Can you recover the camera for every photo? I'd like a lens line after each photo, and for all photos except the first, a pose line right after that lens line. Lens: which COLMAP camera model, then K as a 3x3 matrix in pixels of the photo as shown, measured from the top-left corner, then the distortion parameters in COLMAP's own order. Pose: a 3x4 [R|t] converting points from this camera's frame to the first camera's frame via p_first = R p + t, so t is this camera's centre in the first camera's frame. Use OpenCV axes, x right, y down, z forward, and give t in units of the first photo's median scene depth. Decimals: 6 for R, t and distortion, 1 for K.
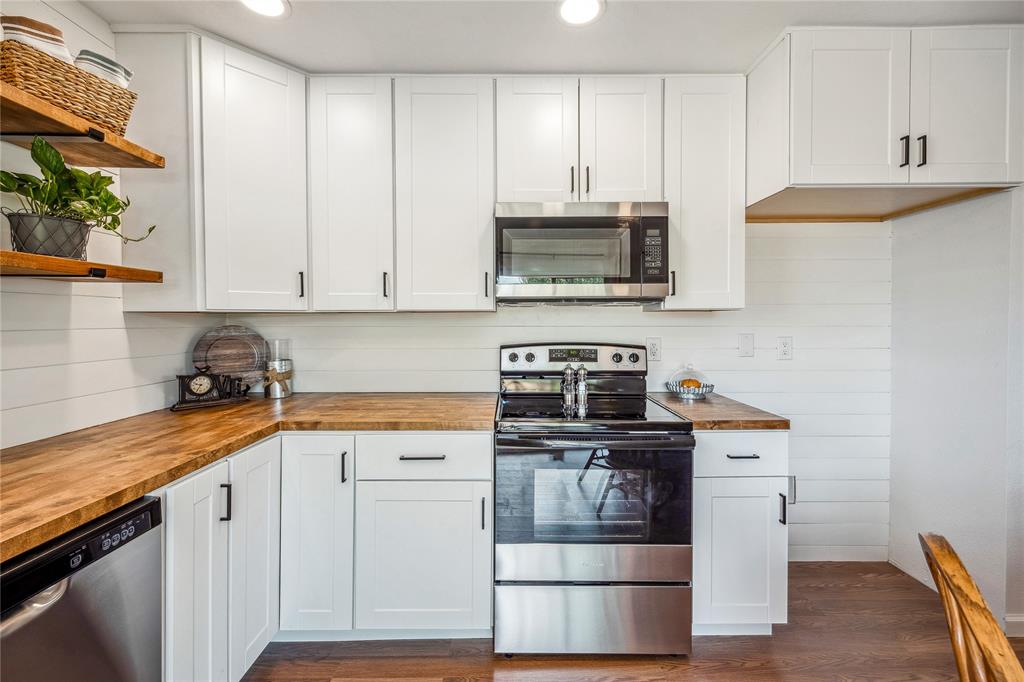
lens RADIAL K [[418.6, 0, 511.0], [0, 418.6, 325.5], [0, 0, 1]] dist [0.001162, 0.000233]
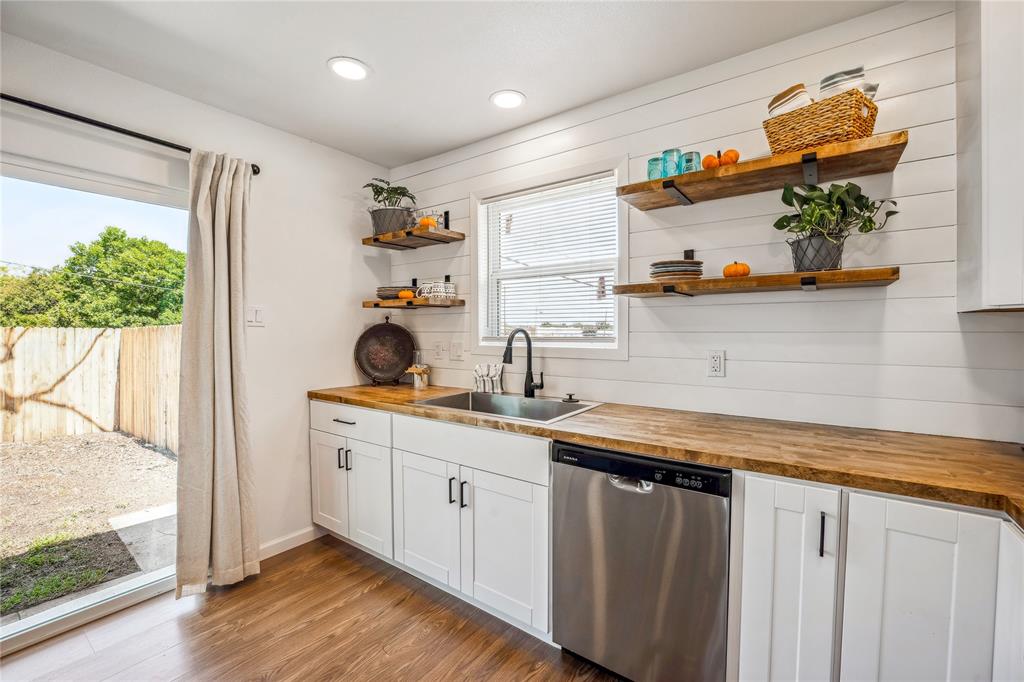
lens RADIAL K [[437.8, 0, 512.0], [0, 437.8, 341.0], [0, 0, 1]] dist [-0.018659, -0.000060]
pose [[-0.586892, 0.032194, -0.809025, 0.276029], [0.000891, 0.999234, 0.039116, -0.008073], [0.809665, 0.022236, -0.586472, 0.680733]]
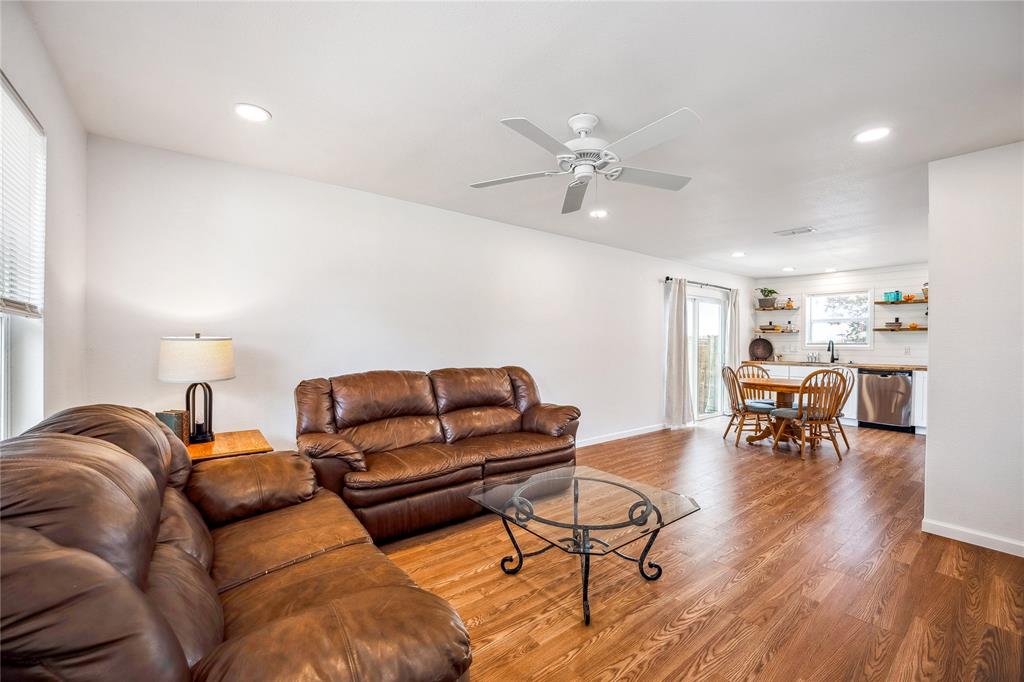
lens RADIAL K [[422.7, 0, 512.0], [0, 422.7, 341.0], [0, 0, 1]] dist [-0.025695, 0.000053]
pose [[-0.790324, -0.004038, -0.612676, 3.696544], [-0.008984, 0.999947, 0.004998, 0.017915], [0.612624, 0.009454, -0.790318, 1.148390]]
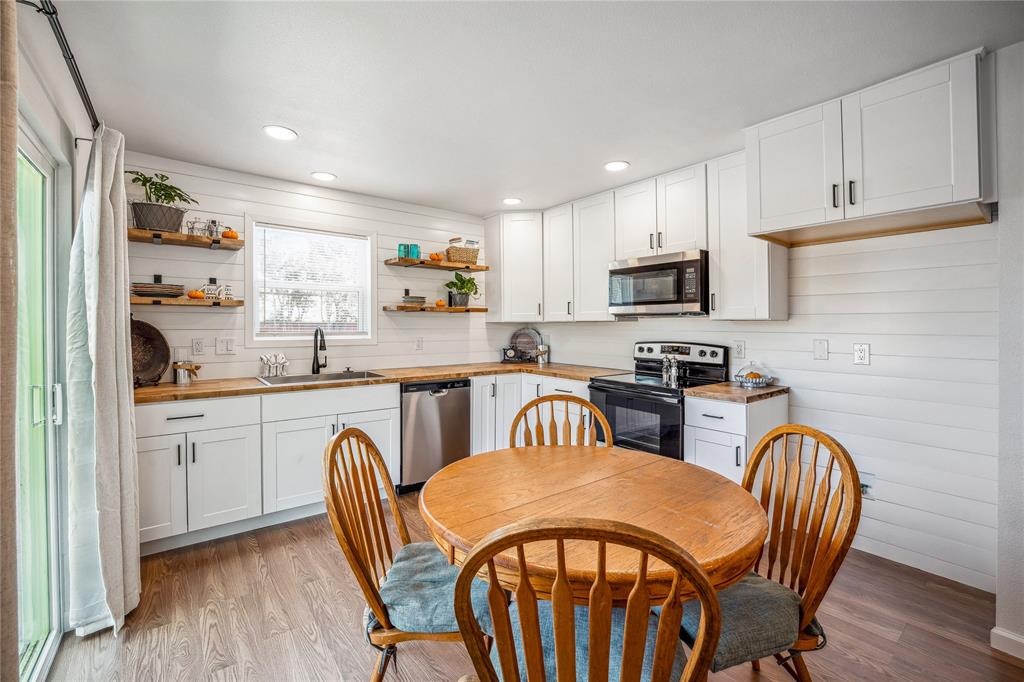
lens RADIAL K [[429.4, 0, 510.5], [0, 429.4, 326.7], [0, 0, 1]] dist [-0.000509, -0.000066]
pose [[0.616375, 0.007349, -0.787418, 1.148612], [-0.013007, 0.999915, -0.000849, -0.004386], [0.787345, 0.010765, 0.616418, -0.482075]]
